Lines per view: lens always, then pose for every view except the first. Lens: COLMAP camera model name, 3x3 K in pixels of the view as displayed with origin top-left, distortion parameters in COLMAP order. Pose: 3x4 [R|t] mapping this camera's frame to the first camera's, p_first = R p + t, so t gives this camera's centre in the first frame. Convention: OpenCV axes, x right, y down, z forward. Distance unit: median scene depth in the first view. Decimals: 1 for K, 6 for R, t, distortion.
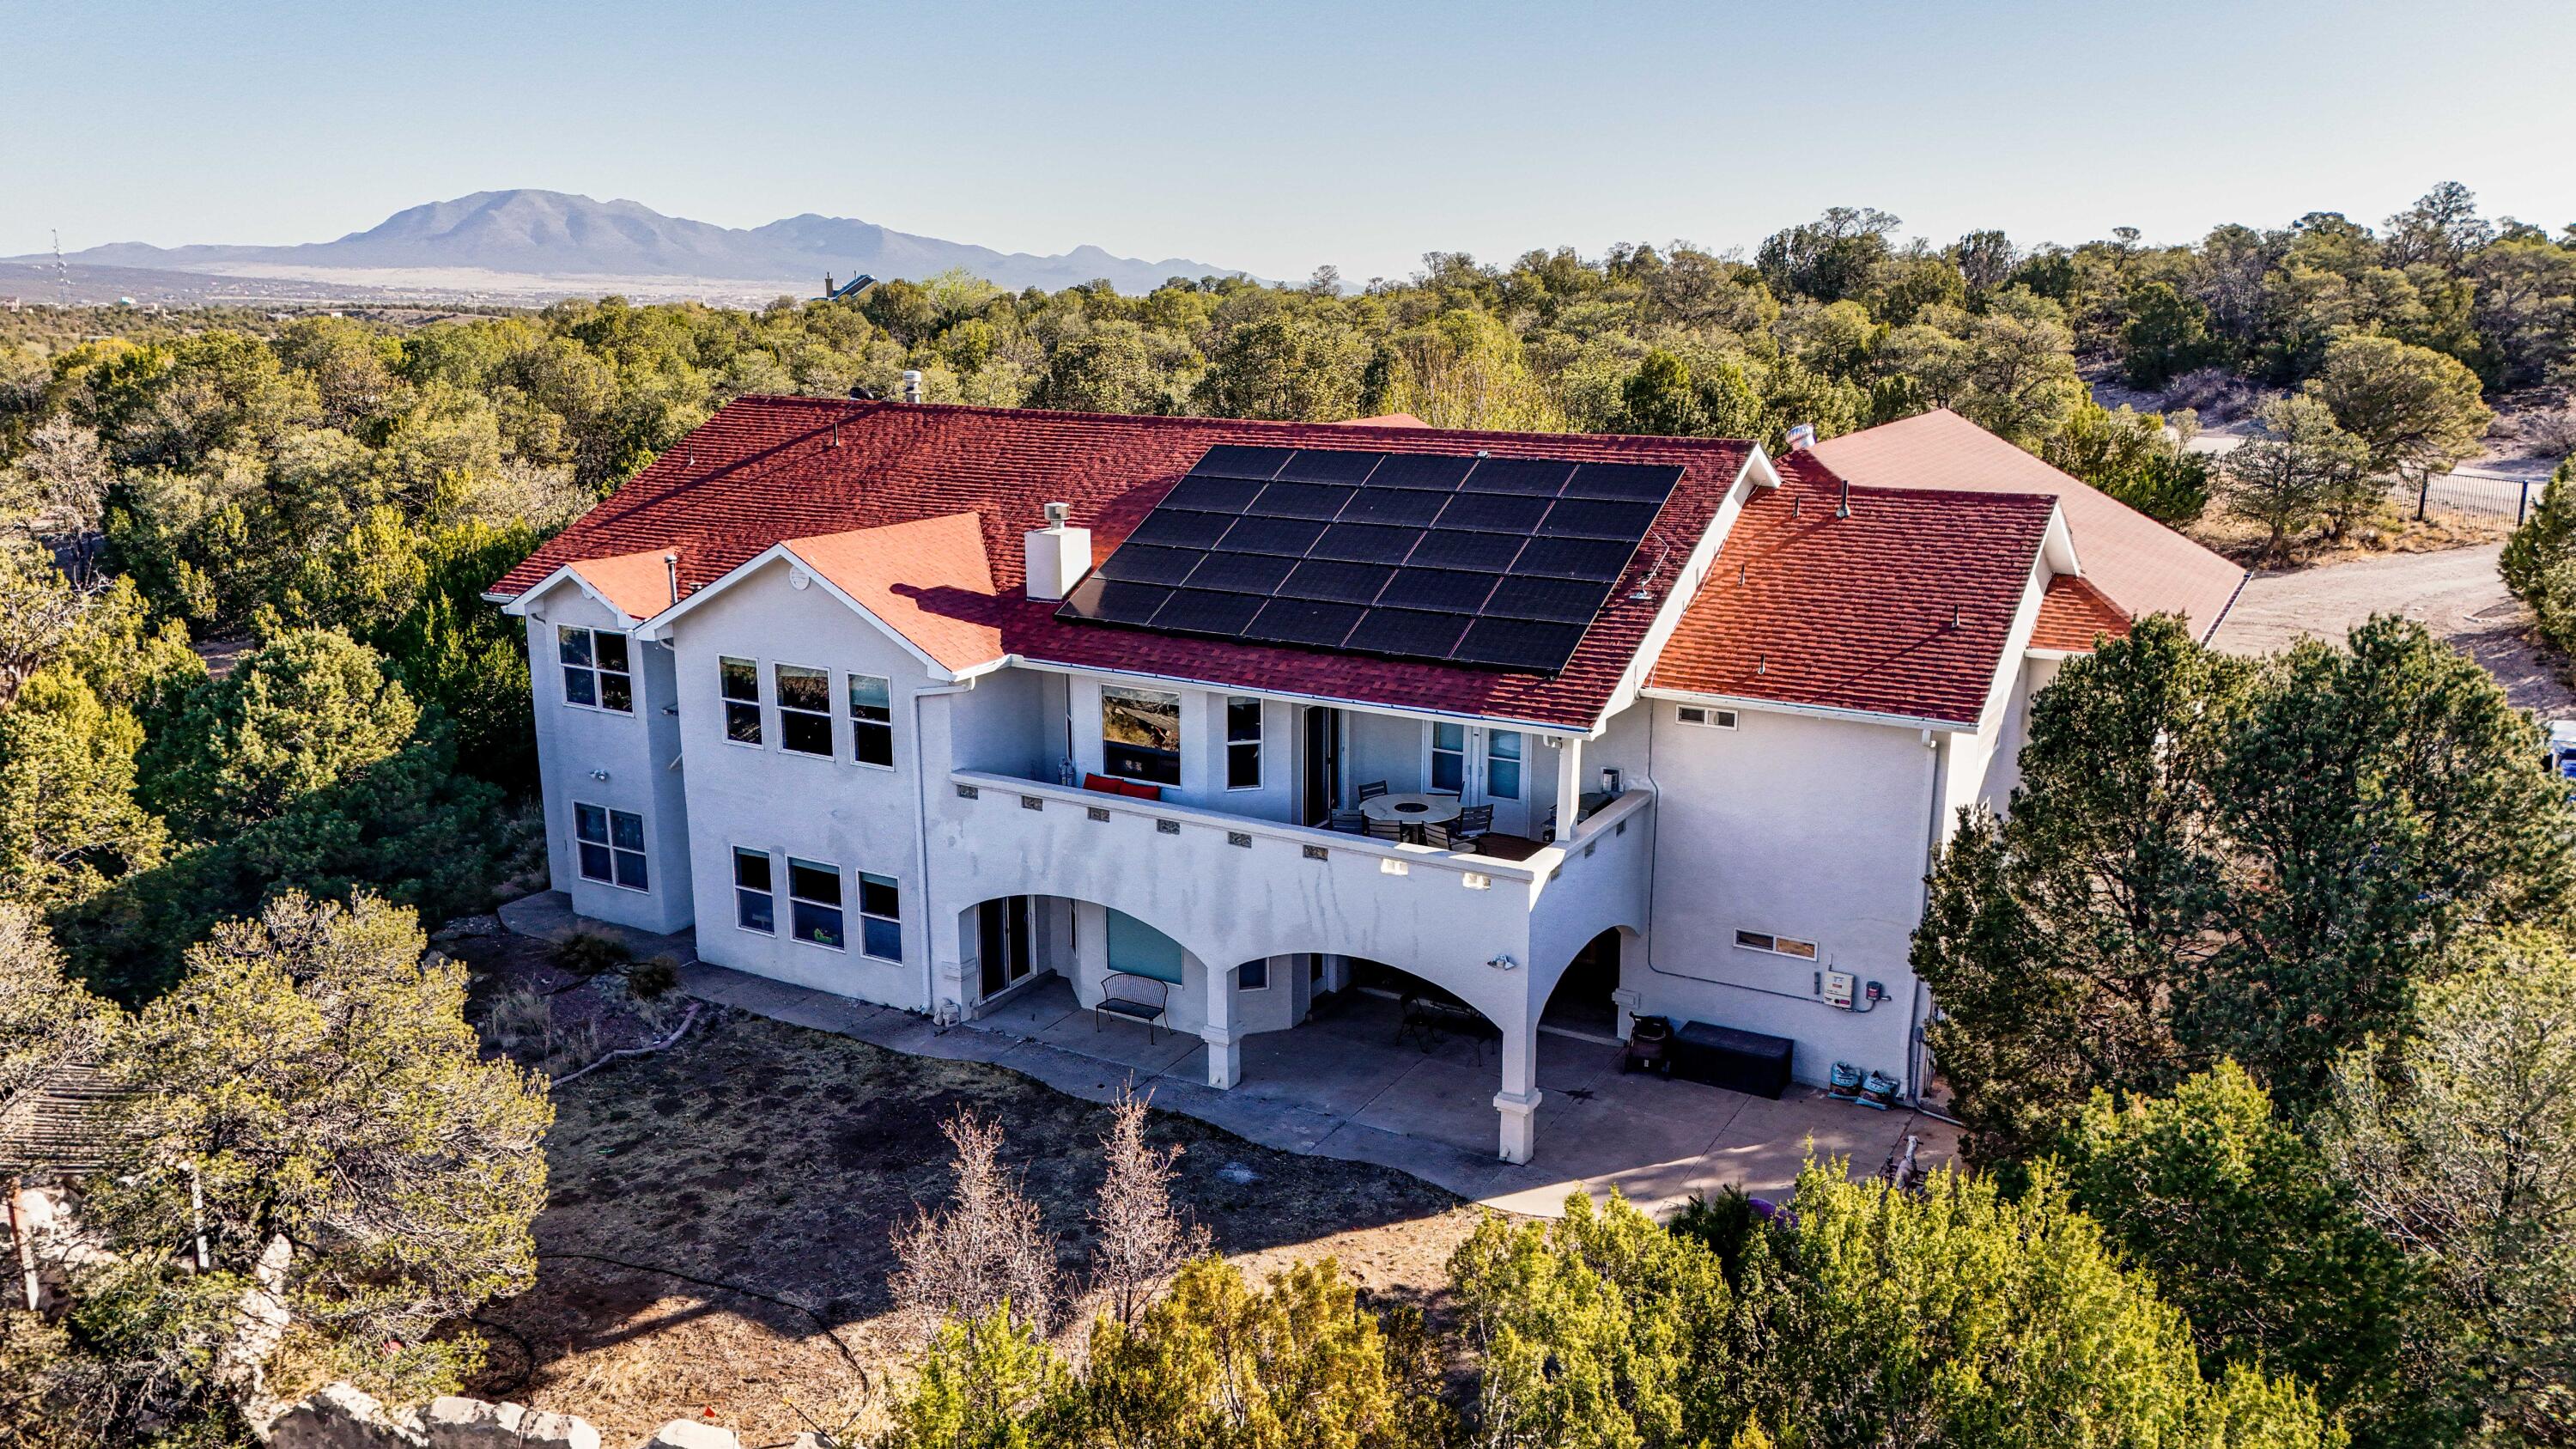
lens RADIAL K [[1886.4, 0, 1288.0], [0, 1886.4, 724.5], [0, 0, 1]] dist [0.078119, -0.060912]
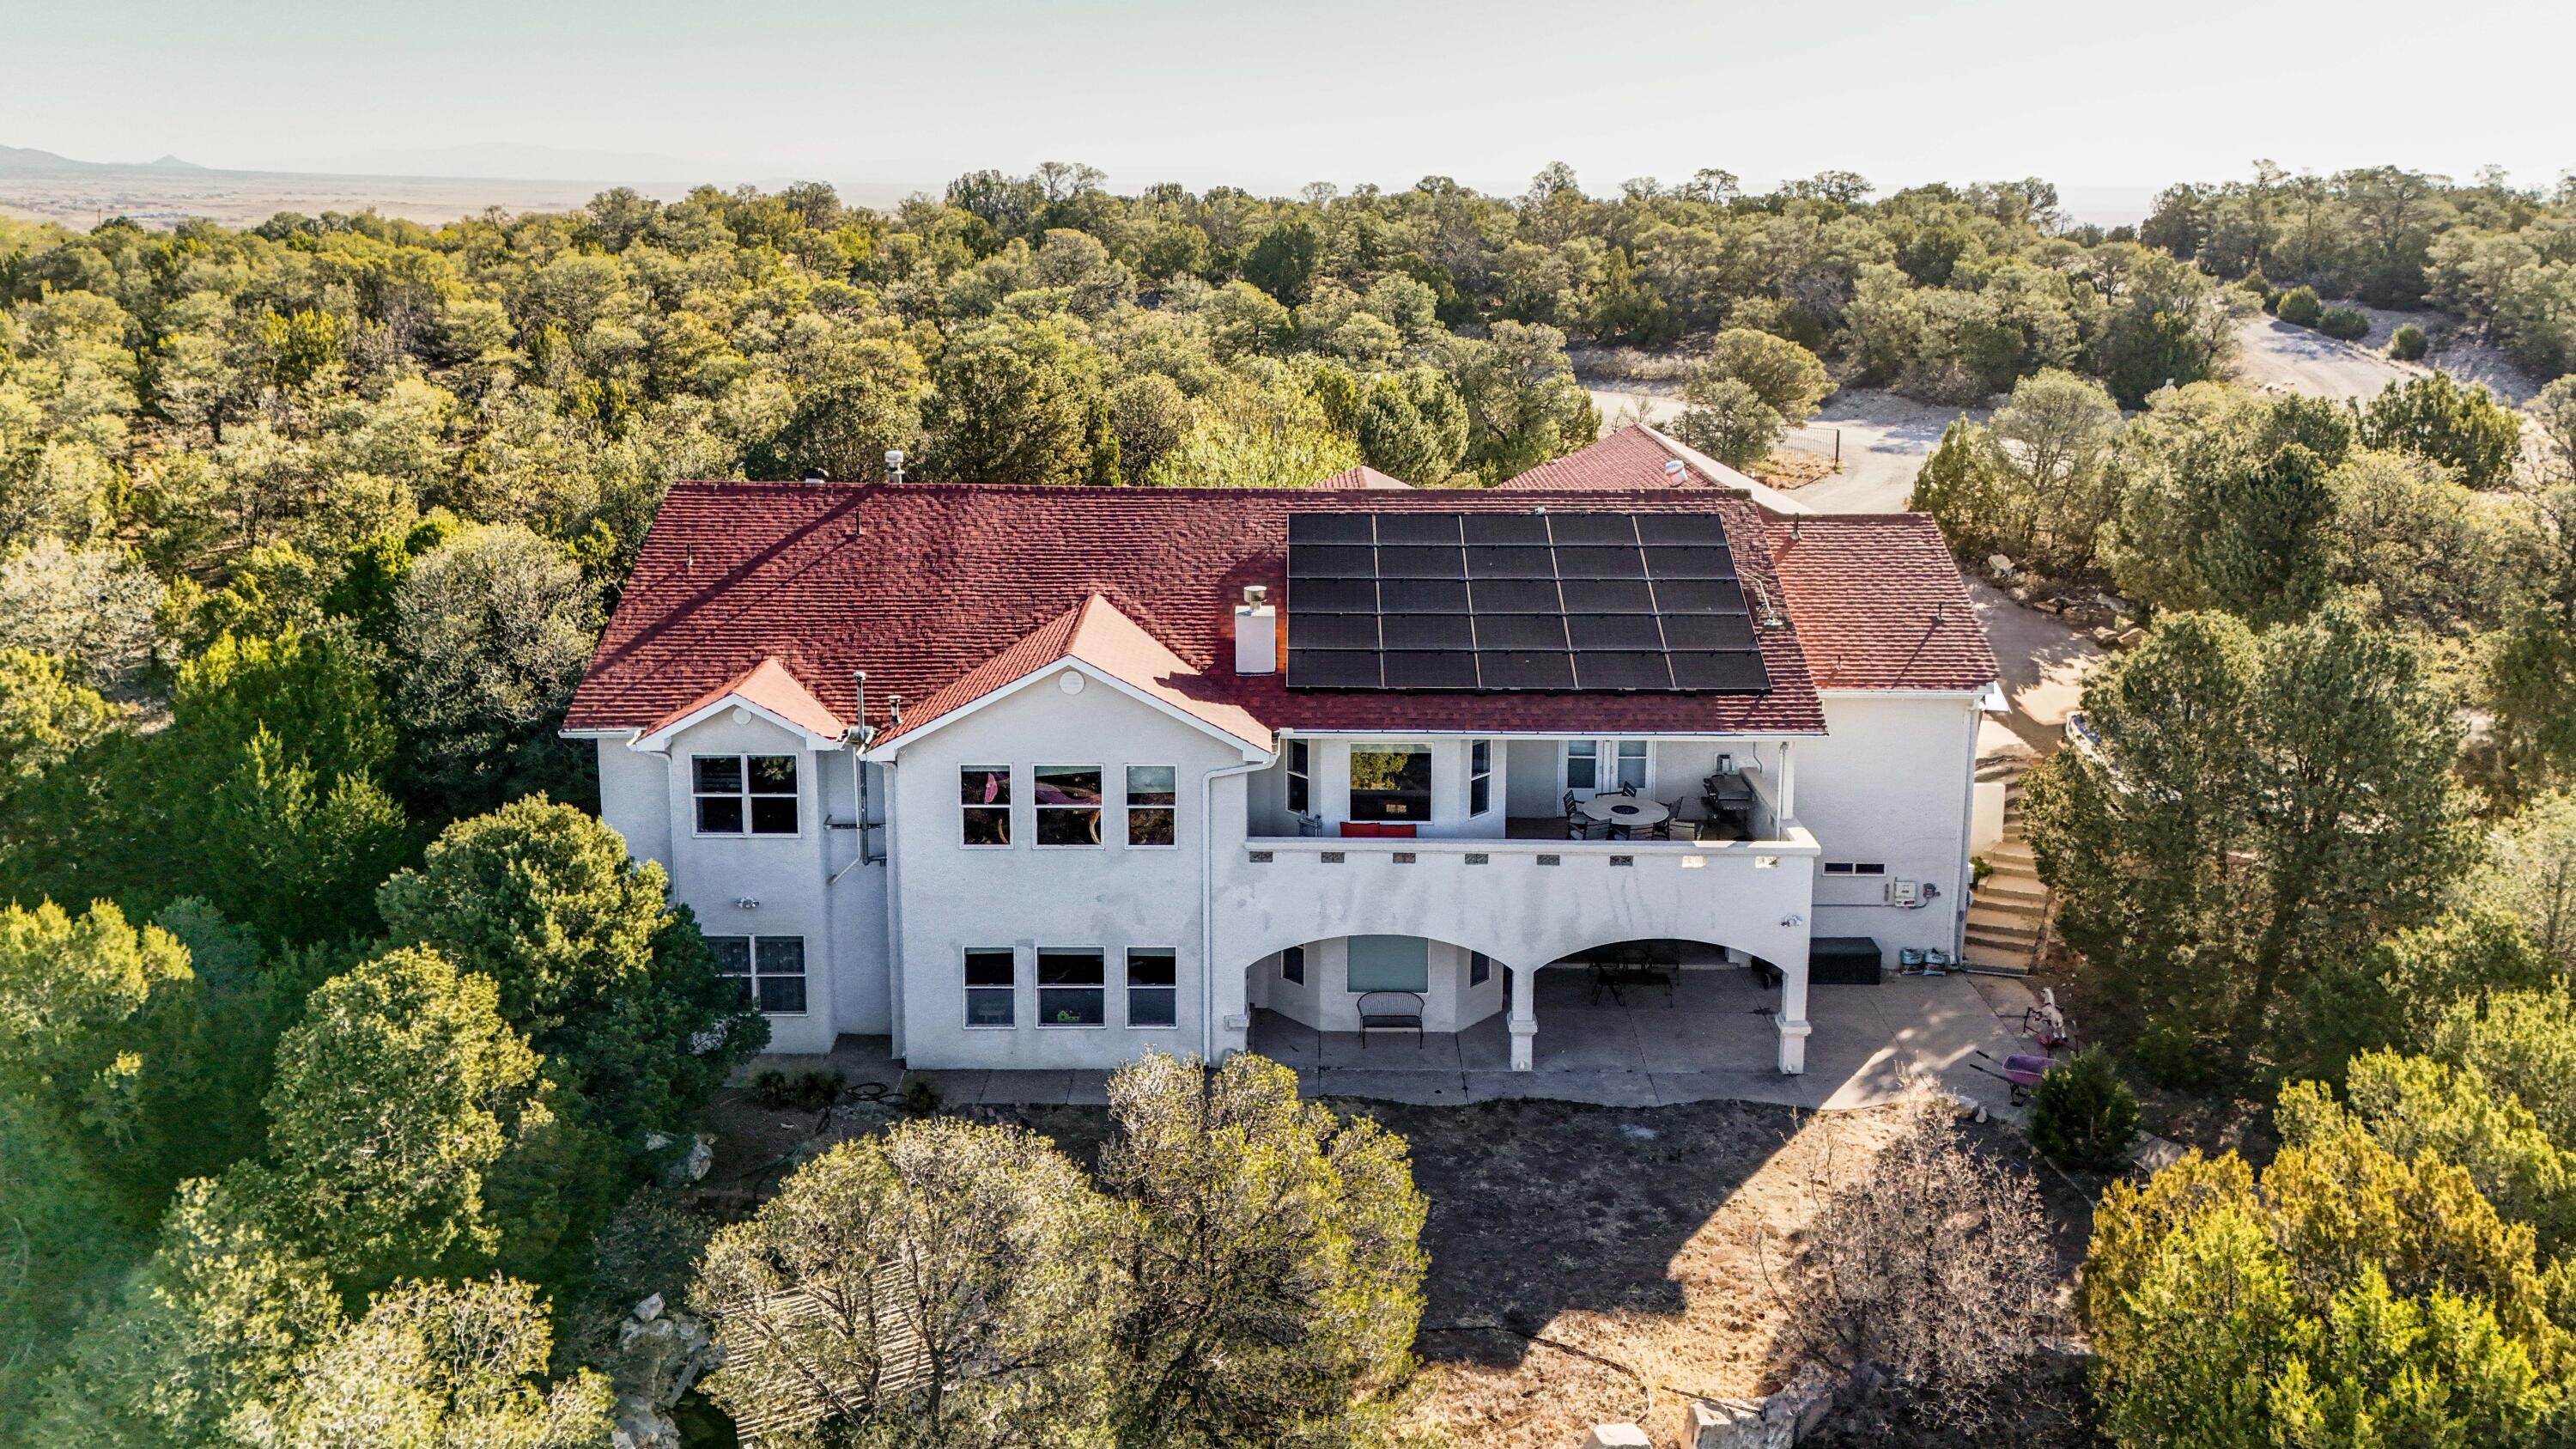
lens RADIAL K [[1925.2, 0, 1288.2], [0, 1925.2, 614.9], [0, 0, 1]] dist [0.051459, -0.000233]
pose [[0.861108, -0.108191, 0.496778, -0.681012], [0.111014, 0.993530, 0.023946, -0.126577], [-0.496154, 0.034529, 0.867547, 0.014970]]
